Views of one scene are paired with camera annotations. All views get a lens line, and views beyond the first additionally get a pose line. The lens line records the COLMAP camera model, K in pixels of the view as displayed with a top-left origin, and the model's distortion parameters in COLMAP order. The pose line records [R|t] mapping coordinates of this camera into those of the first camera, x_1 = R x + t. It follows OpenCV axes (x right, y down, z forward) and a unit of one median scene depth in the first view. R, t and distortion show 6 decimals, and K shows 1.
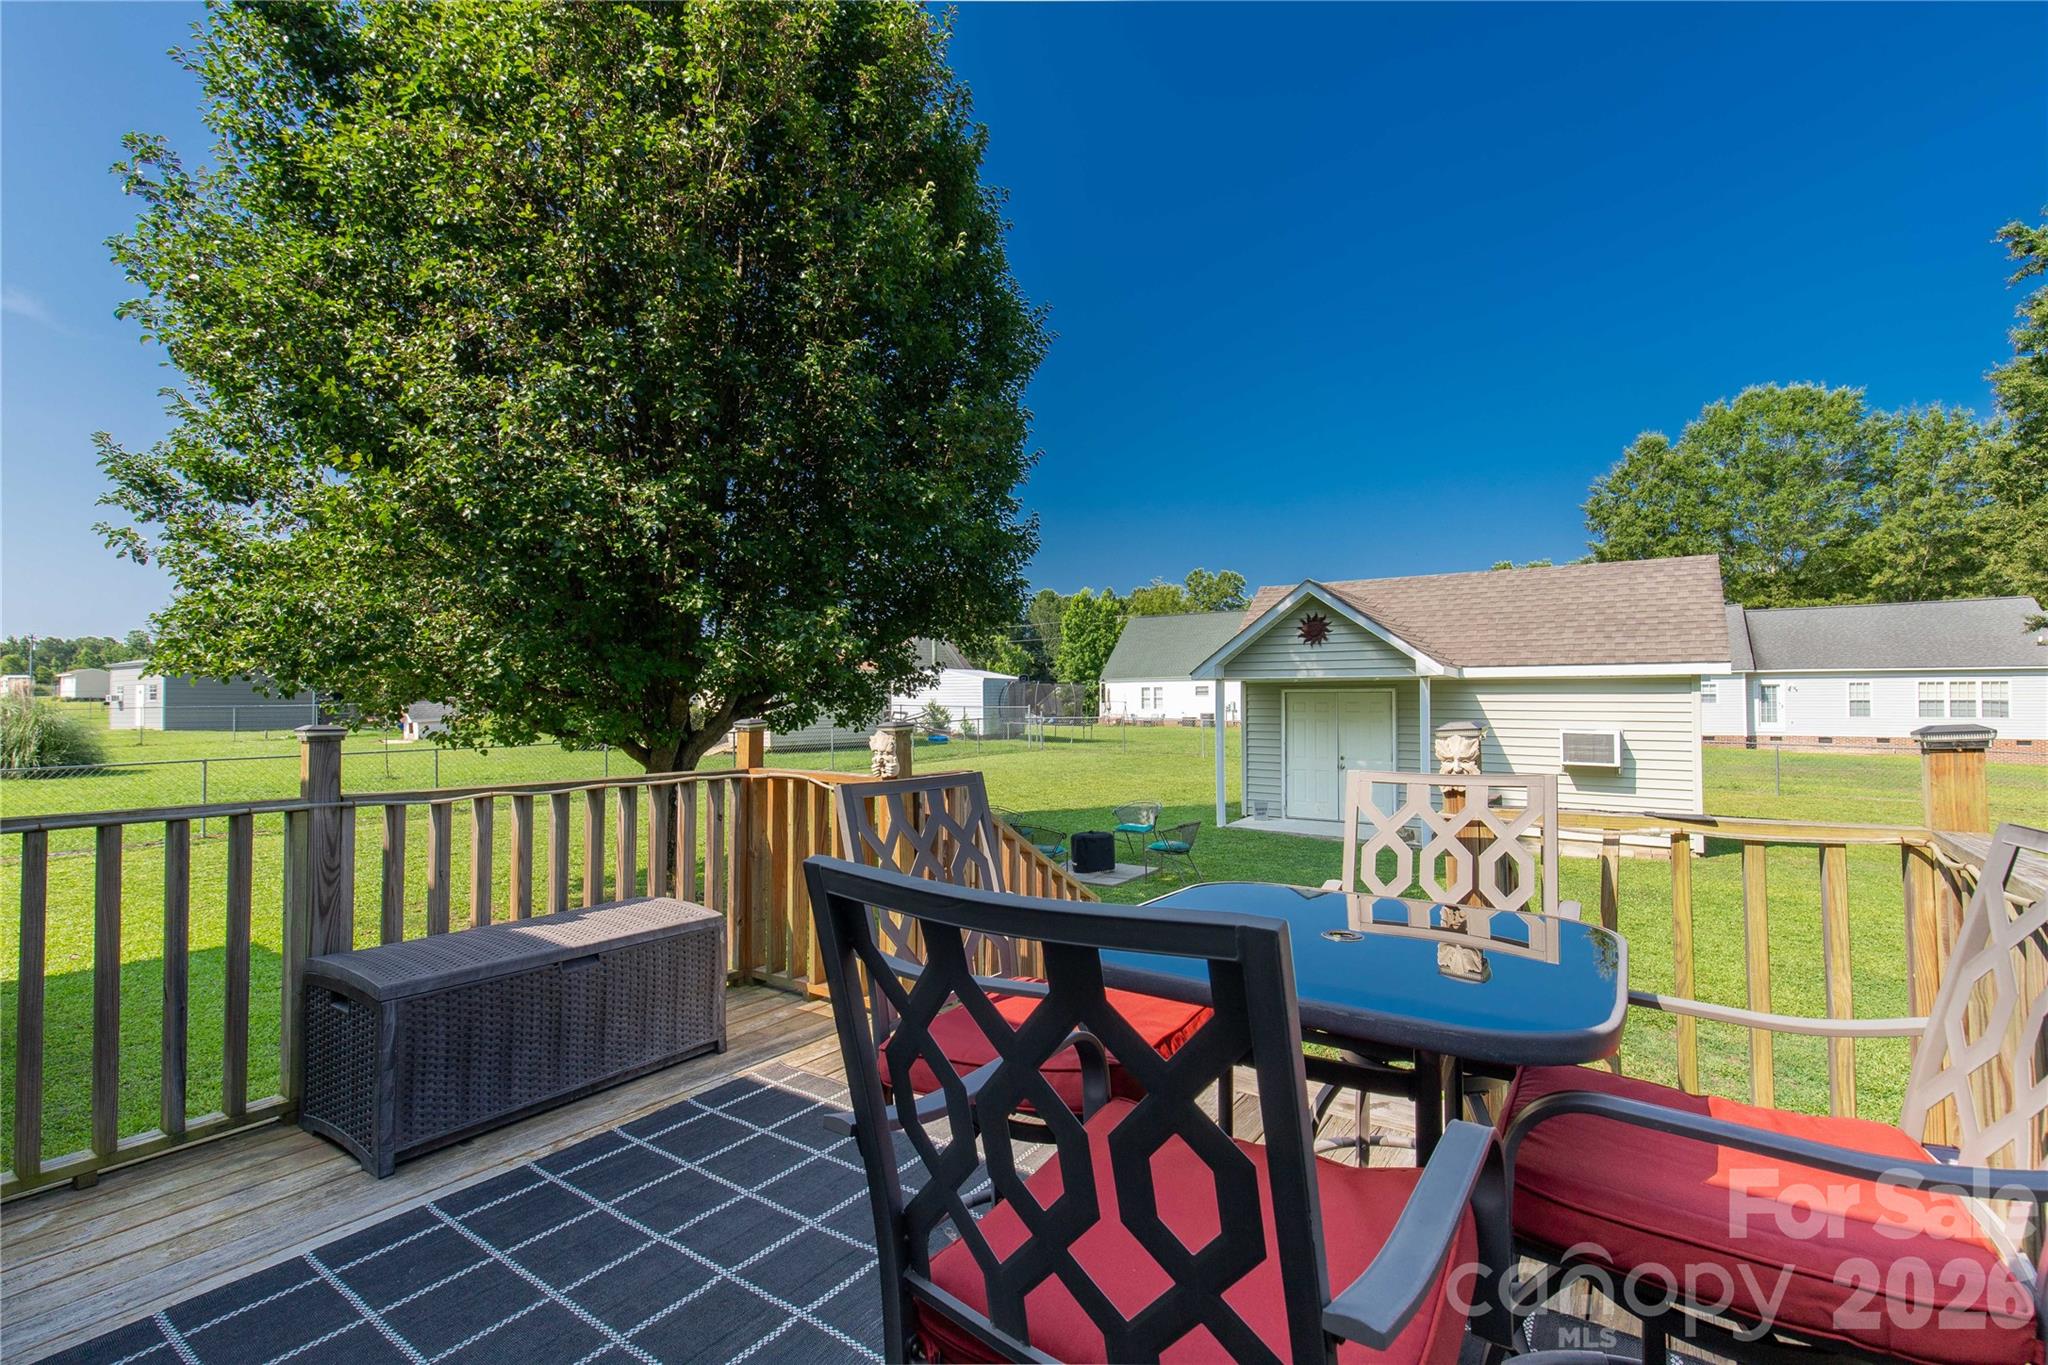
lens RADIAL K [[936.0, 0, 1026.0], [0, 936.0, 672.6], [0, 0, 1]] dist [0.002788, 0.000332]
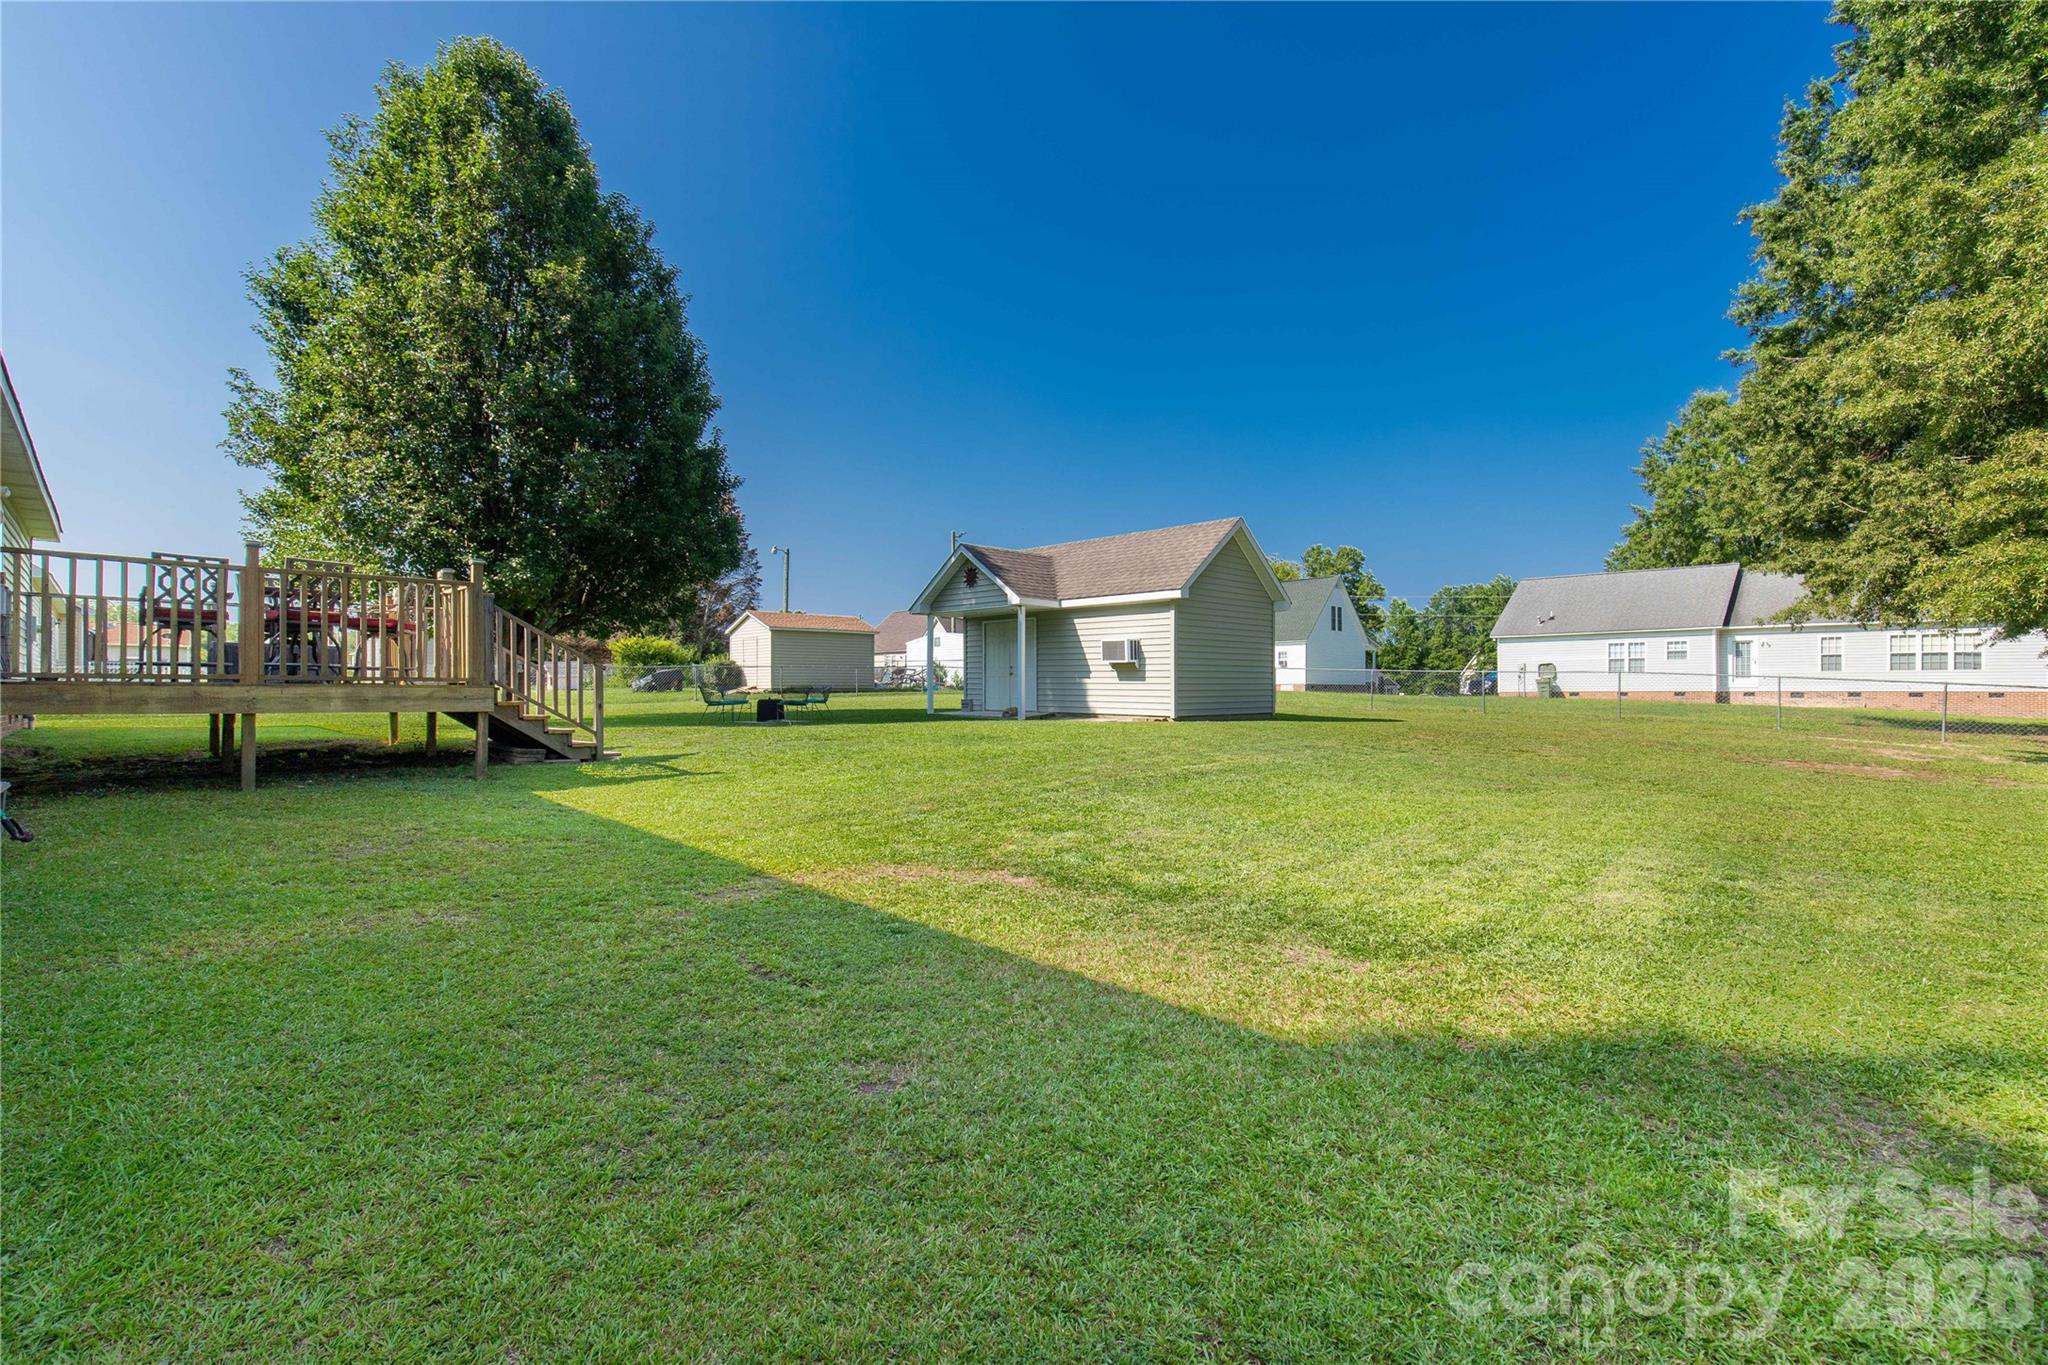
lens RADIAL K [[936.0, 0, 1030.3], [0, 936.0, 692.9], [0, 0, 1]] dist [0.002788, 0.000332]
pose [[0.979387, 0.003321, -0.201964, 0.285395], [0.004137, 0.999325, 0.036495, 0.034319], [0.201949, -0.036578, 0.978713, -0.180673]]
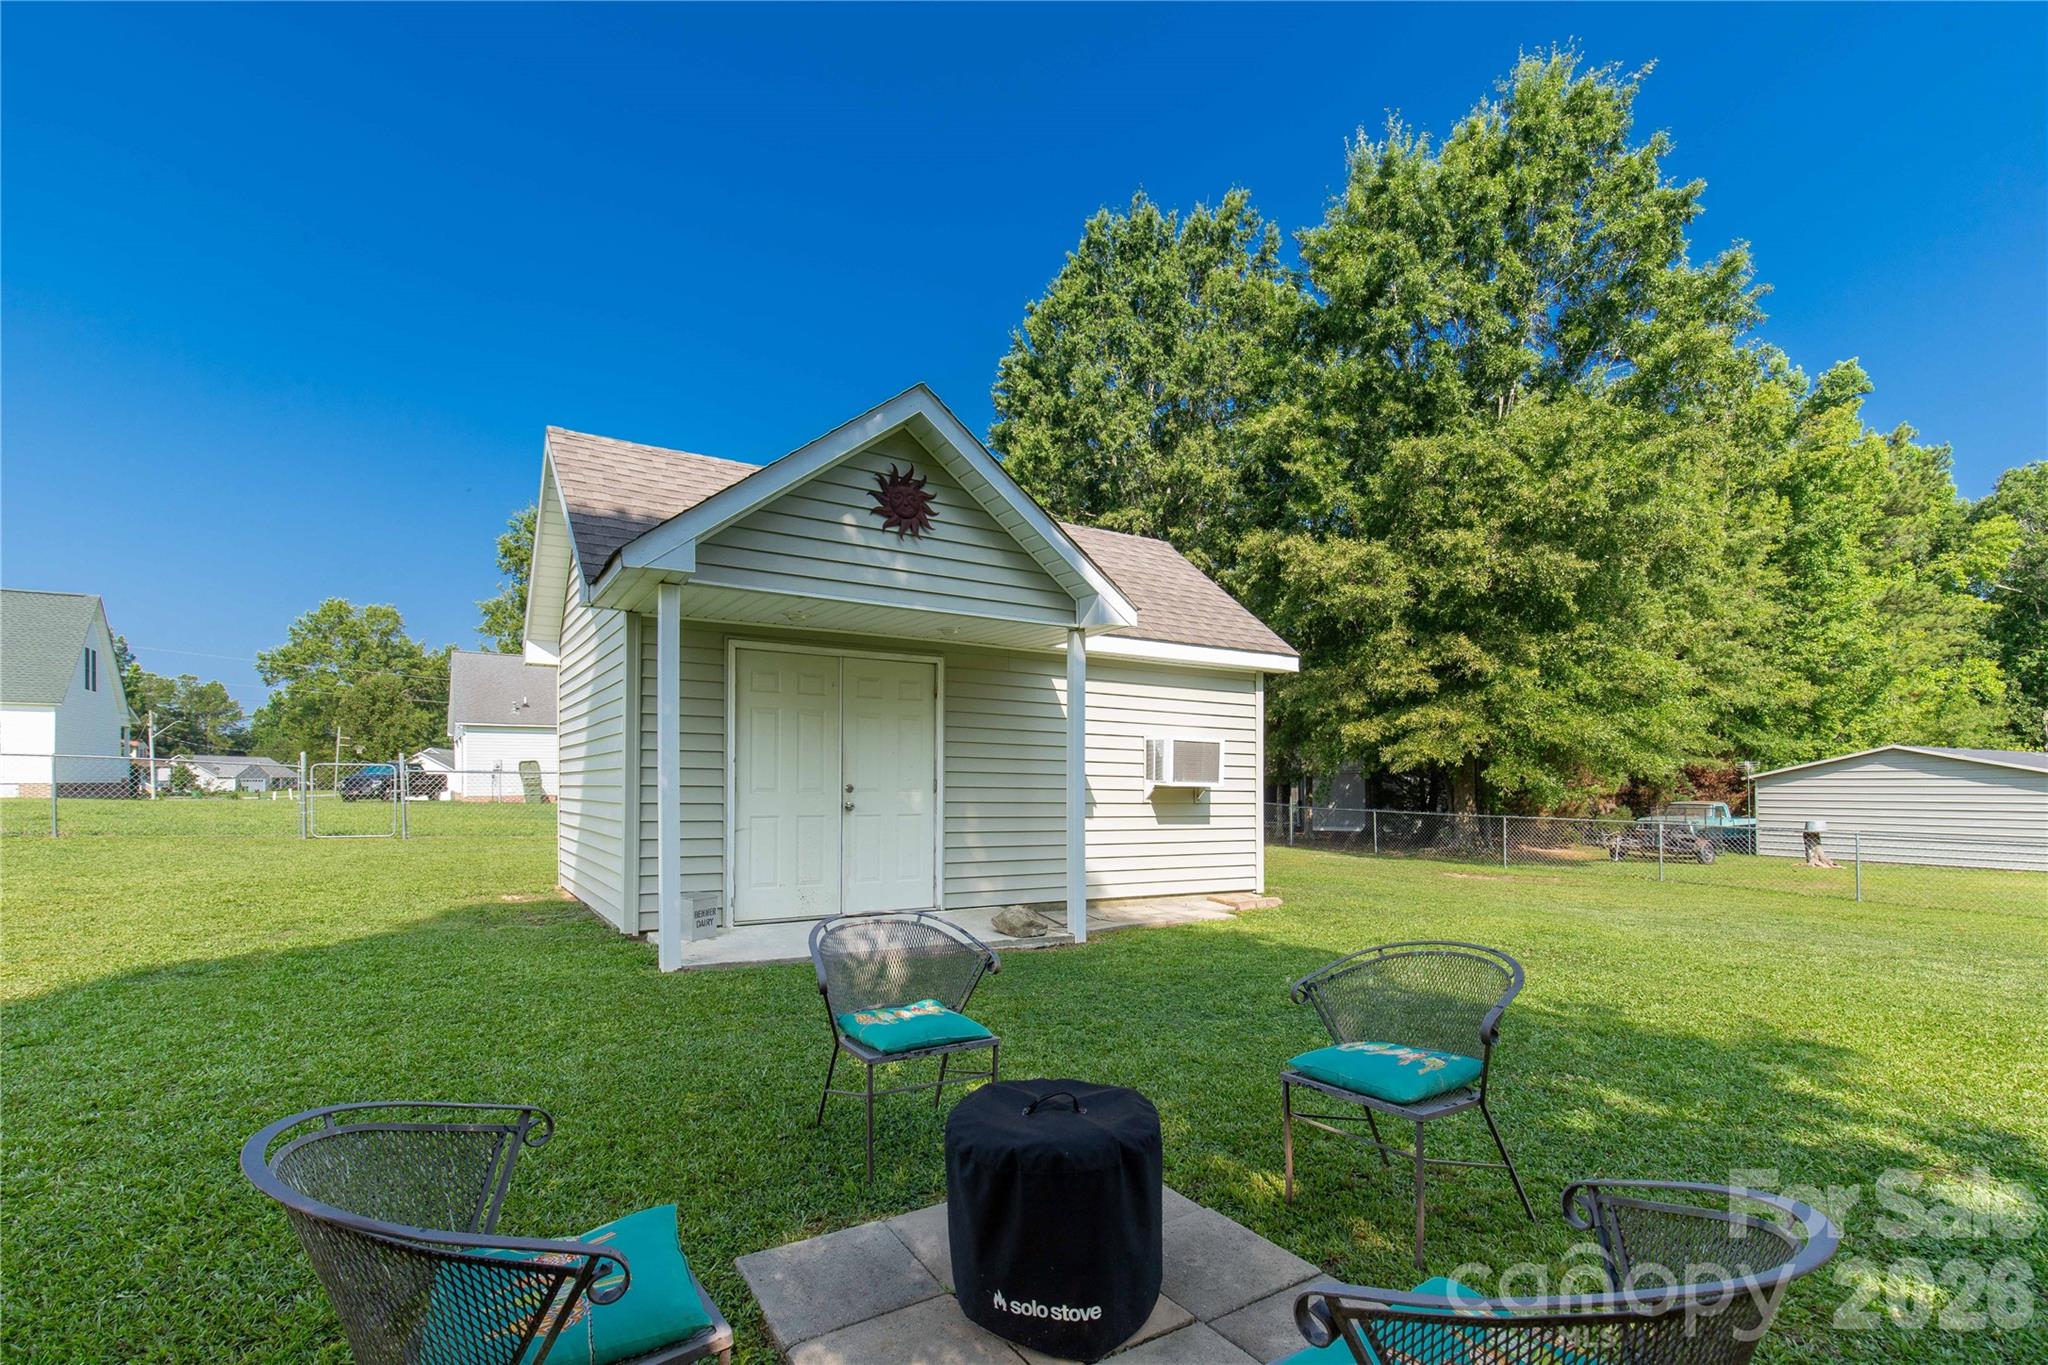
lens RADIAL K [[936.0, 0, 1034.4], [0, 936.0, 784.4], [0, 0, 1]] dist [0.002788, 0.000332]
pose [[0.390383, 0.000967, 0.920652, -0.036439], [-0.036286, 0.999239, 0.014337, 0.033920], [-0.919937, -0.039004, 0.390121, 0.310142]]
